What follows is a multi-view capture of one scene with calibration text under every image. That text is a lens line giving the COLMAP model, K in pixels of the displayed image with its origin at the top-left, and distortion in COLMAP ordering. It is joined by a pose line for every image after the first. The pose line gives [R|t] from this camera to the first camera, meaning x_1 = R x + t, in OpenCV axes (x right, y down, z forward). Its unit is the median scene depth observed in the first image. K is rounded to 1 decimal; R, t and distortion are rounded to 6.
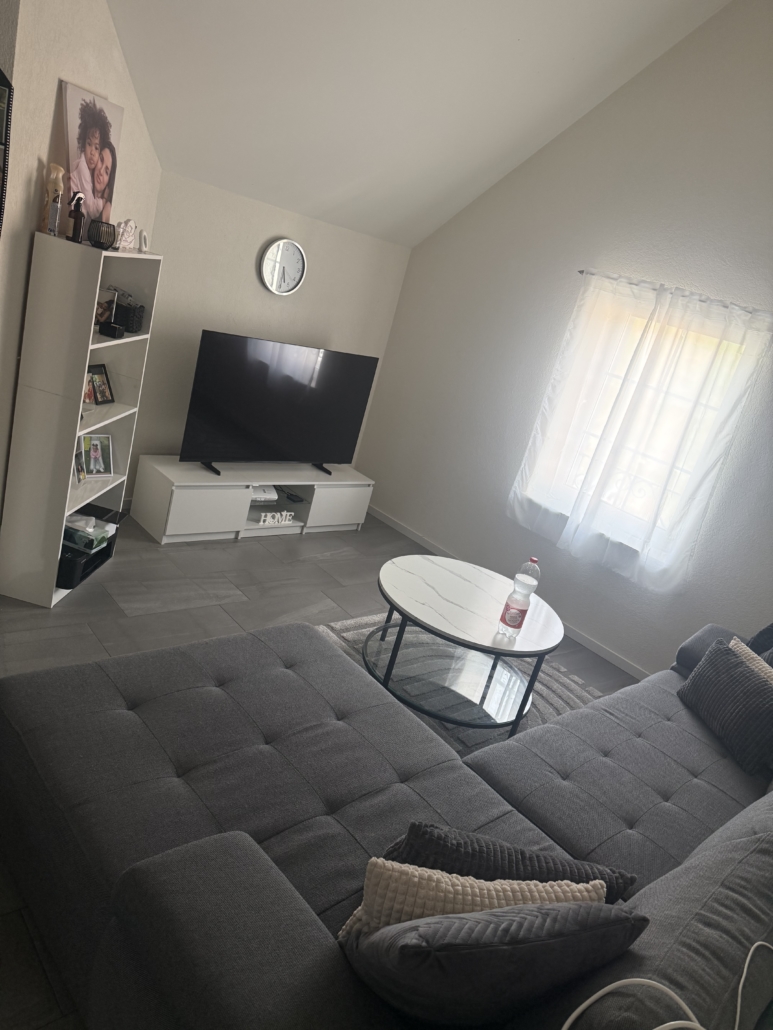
lens RADIAL K [[716.5, 0, 386.5], [0, 716.5, 515.0], [0, 0, 1]] dist [0.077694, -0.121321]
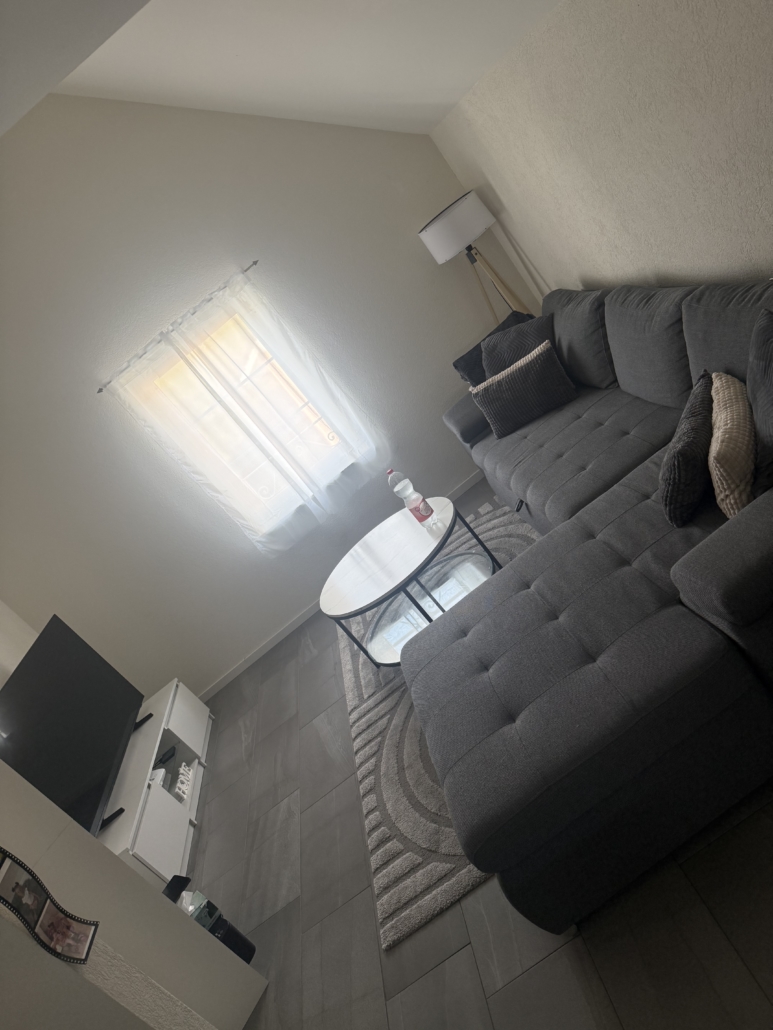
lens RADIAL K [[716.5, 0, 386.5], [0, 716.5, 515.0], [0, 0, 1]] dist [0.077694, -0.121321]
pose [[0.254244, -0.799503, 0.544202, -0.348527], [0.880427, 0.424207, 0.211890, -0.114506], [-0.400260, 0.425258, 0.811756, 0.049545]]
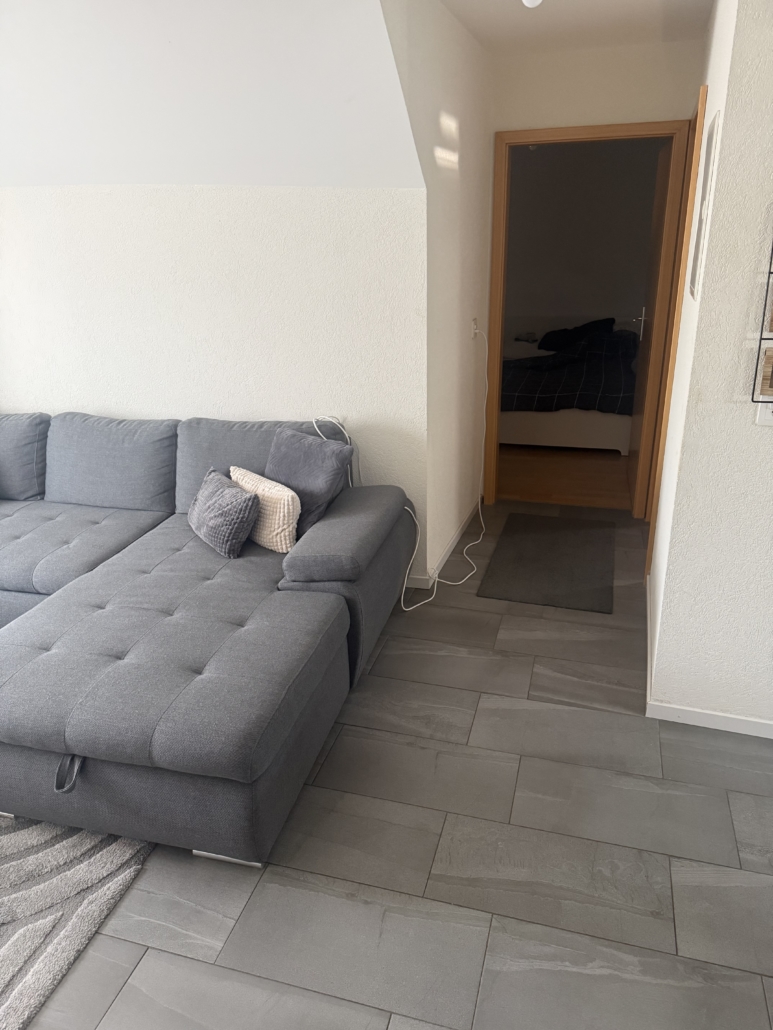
lens RADIAL K [[716.5, 0, 386.5], [0, 716.5, 515.0], [0, 0, 1]] dist [0.077694, -0.121321]
pose [[-0.516143, -0.533509, 0.670048, -0.531026], [0.168994, 0.703494, 0.690317, -0.294486], [-0.839665, 0.469537, -0.272943, 0.462492]]
